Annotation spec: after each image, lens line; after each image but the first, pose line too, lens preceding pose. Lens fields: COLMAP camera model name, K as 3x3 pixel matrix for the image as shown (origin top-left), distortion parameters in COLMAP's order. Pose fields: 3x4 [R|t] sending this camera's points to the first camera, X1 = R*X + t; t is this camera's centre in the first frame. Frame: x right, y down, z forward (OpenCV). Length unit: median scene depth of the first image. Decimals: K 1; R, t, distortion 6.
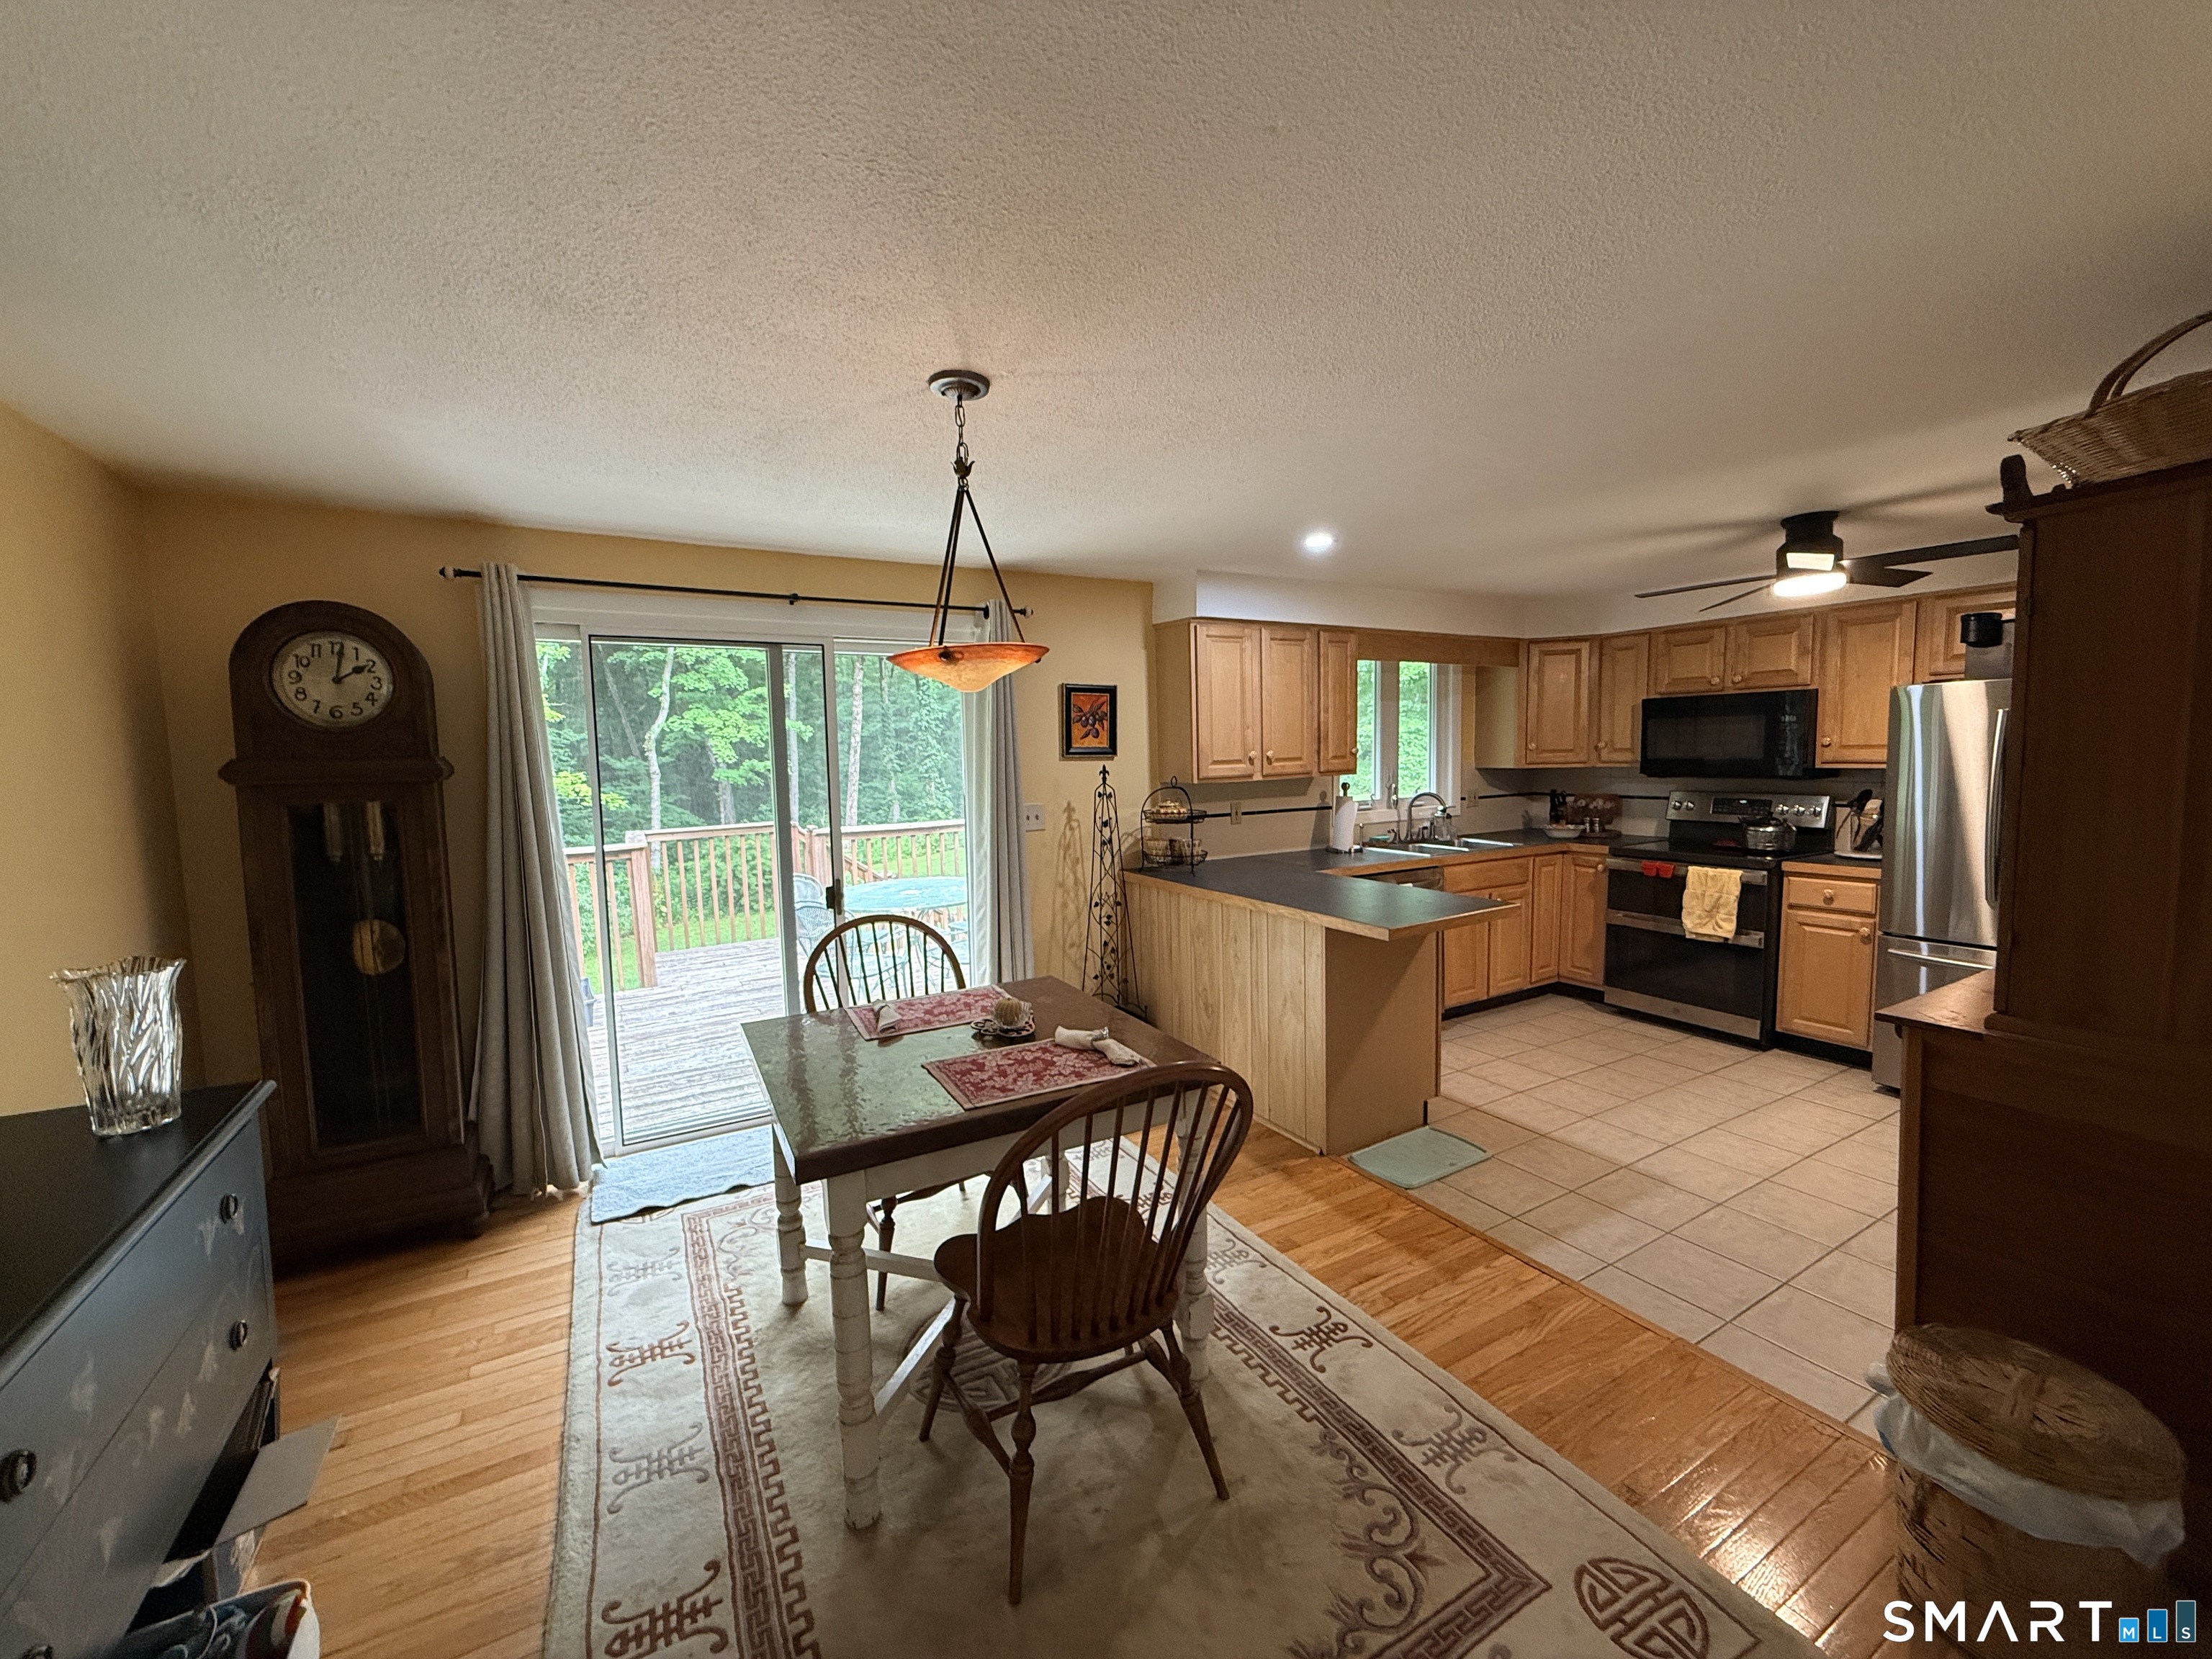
lens RADIAL K [[882.6, 0, 1097.9], [0, 882.6, 827.9], [0, 0, 1]] dist [0.000112, -0.000108]
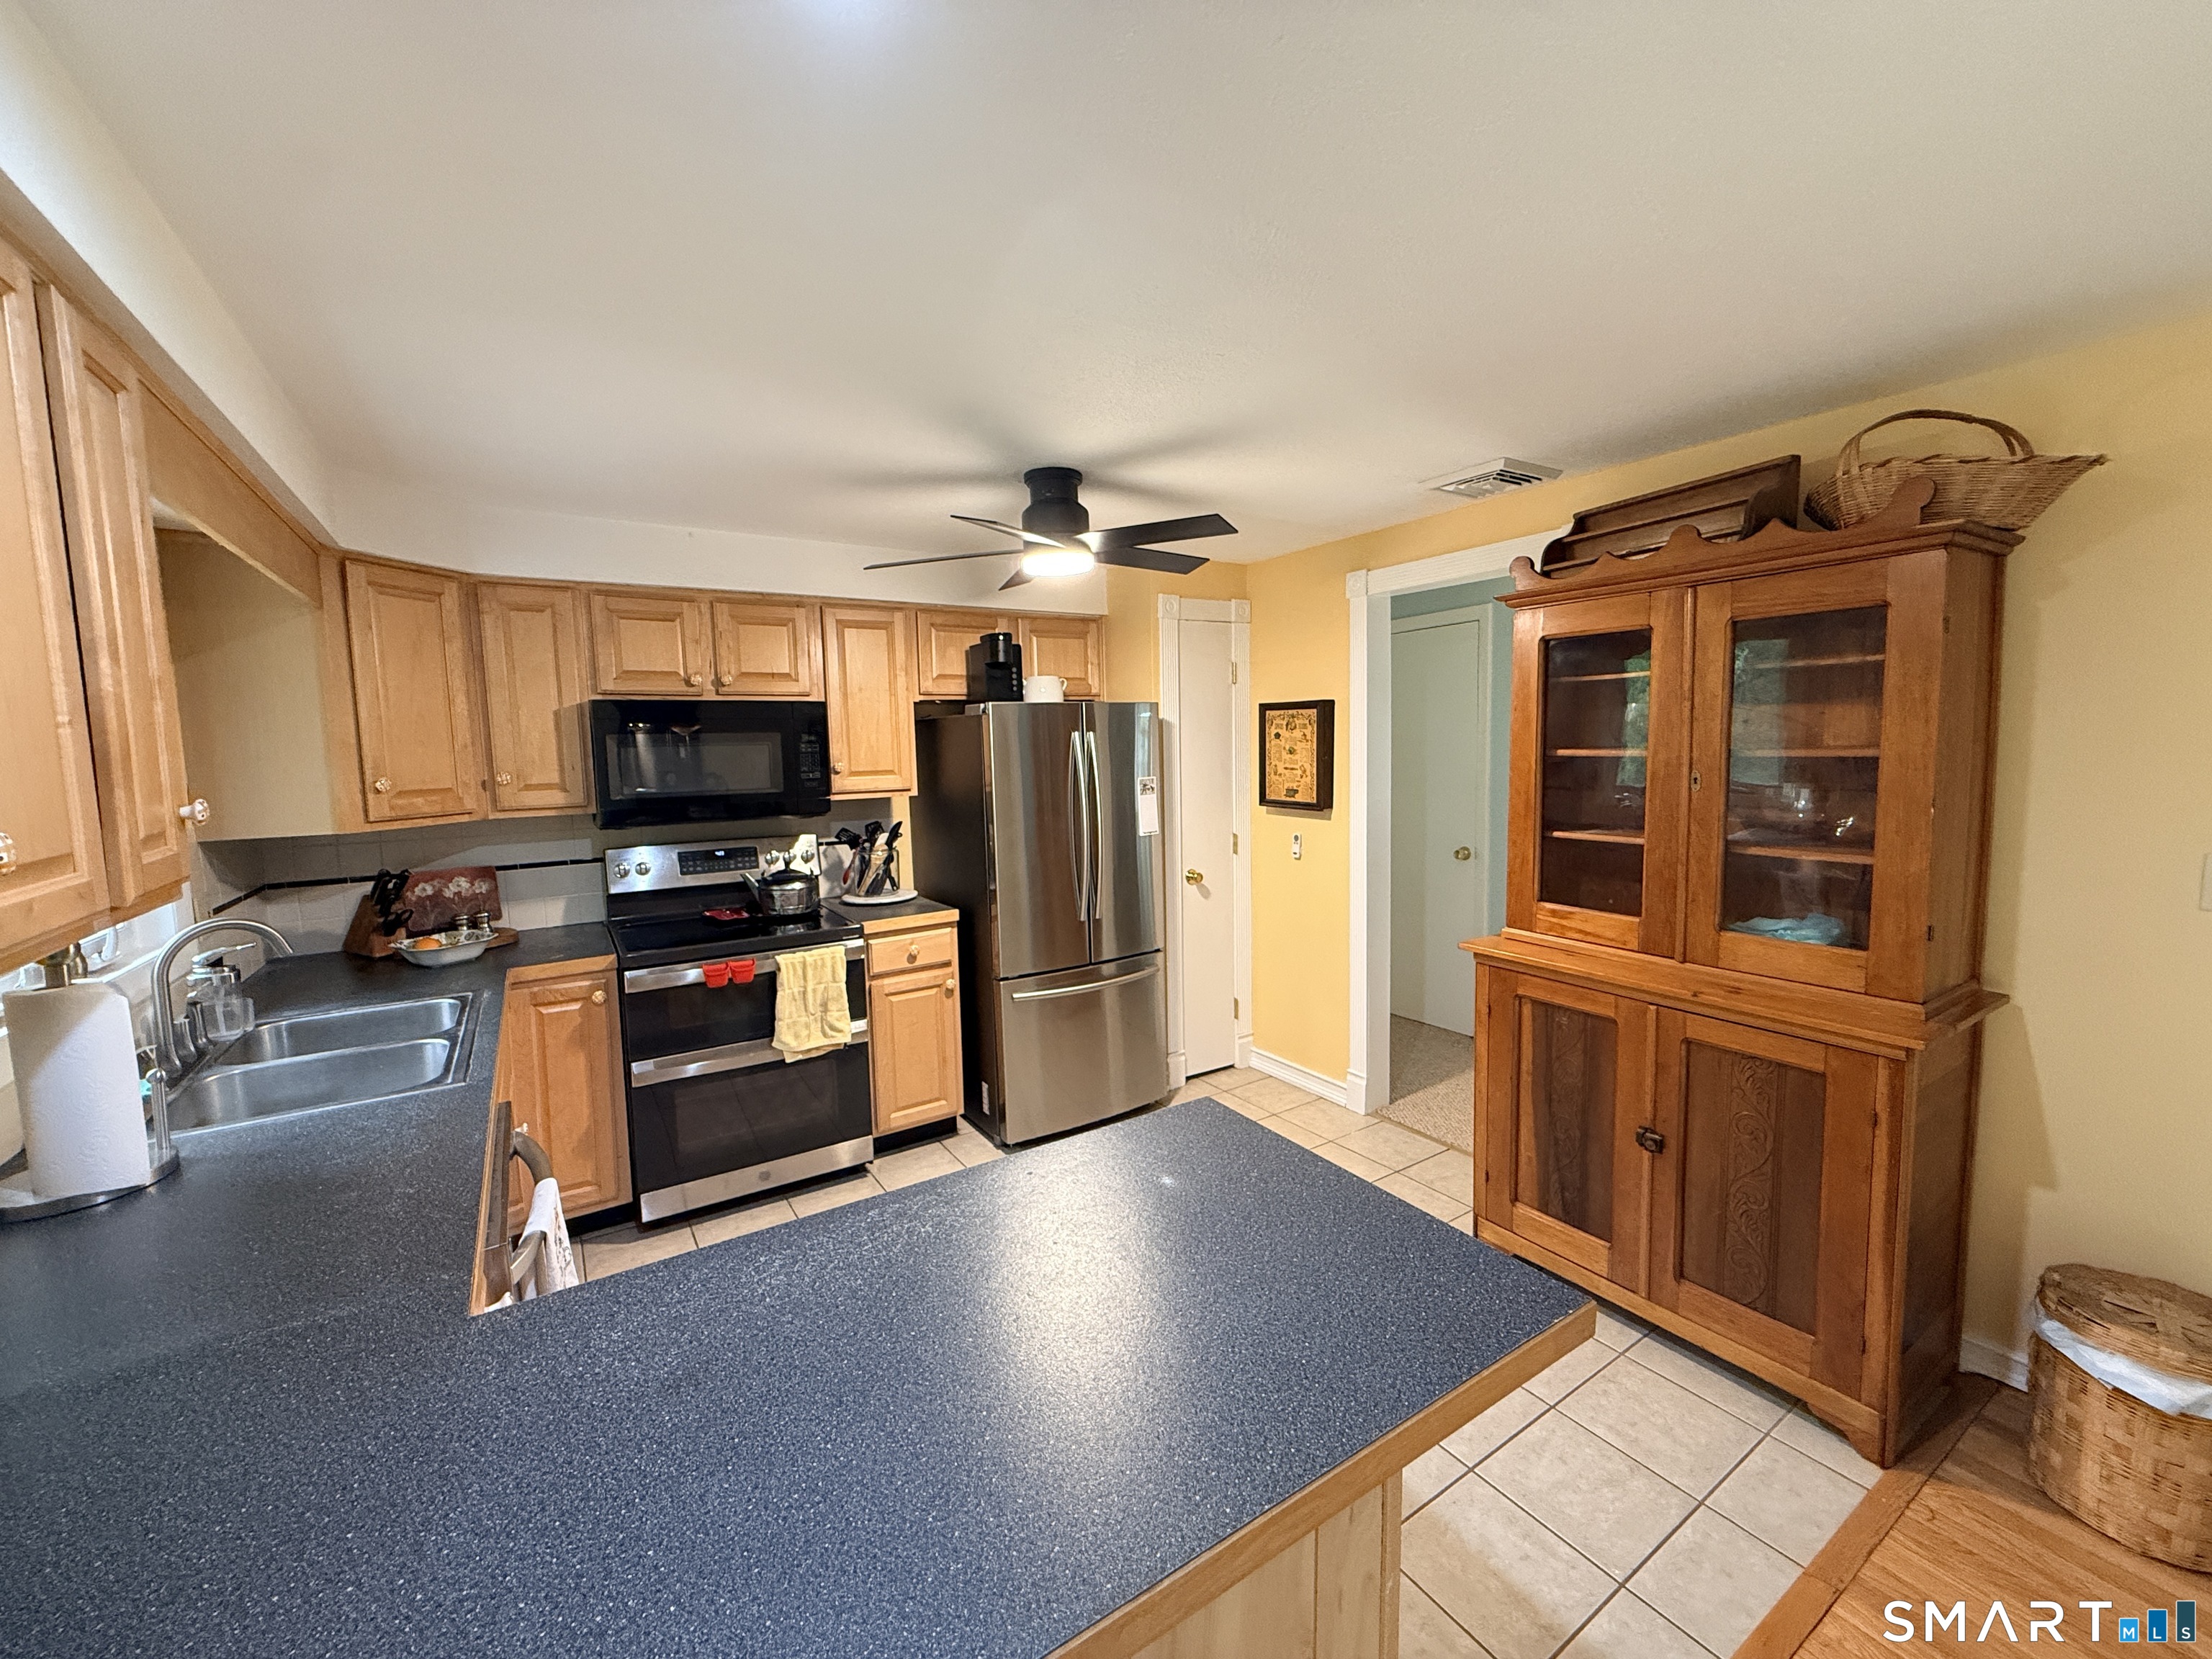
lens RADIAL K [[882.6, 0, 1095.6], [0, 882.6, 827.5], [0, 0, 1]] dist [0.000112, -0.000108]
pose [[-0.047497, -0.071399, 0.996316, 0.005985], [0.112330, 0.990733, 0.076354, -0.077486], [-0.992535, 0.115543, -0.039036, 0.791933]]
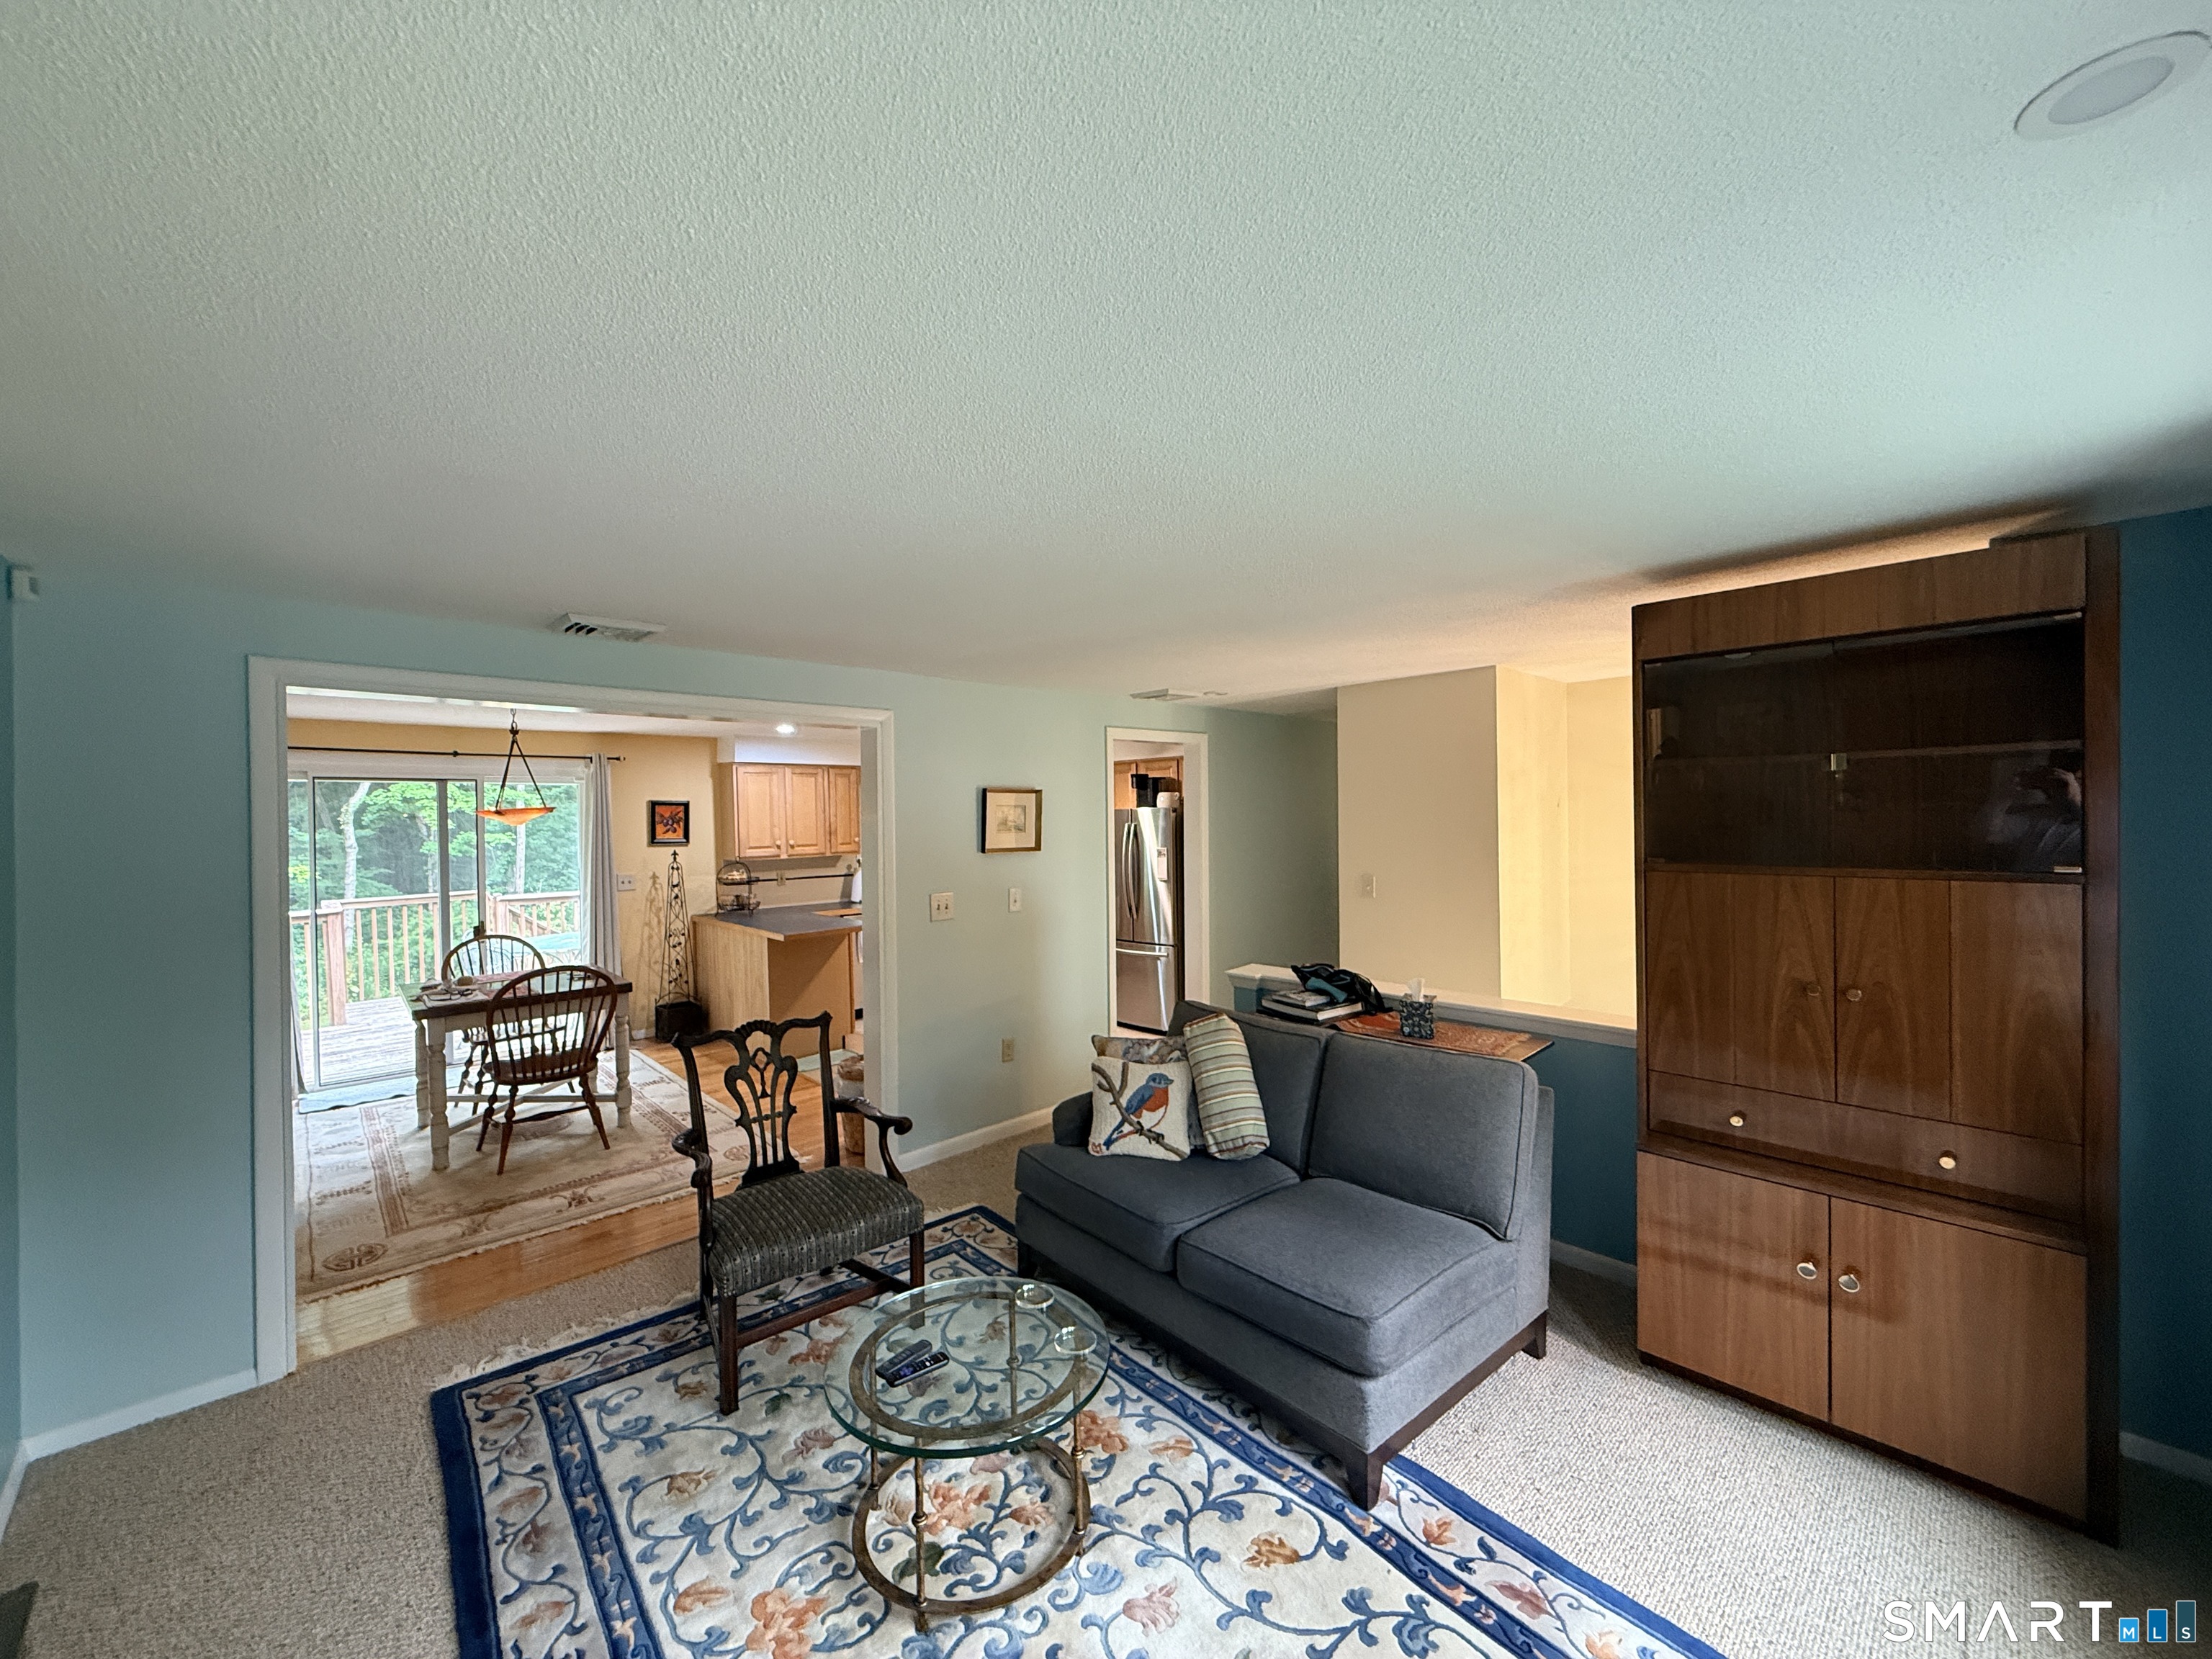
lens RADIAL K [[882.6, 0, 1098.9], [0, 882.6, 827.5], [0, 0, 1]] dist [0.000112, -0.000108]
pose [[0.971625, 0.003566, 0.236501, 0.365488], [0.015500, 0.996777, -0.078708, 0.027010], [-0.236019, 0.080140, 0.968438, -0.740369]]
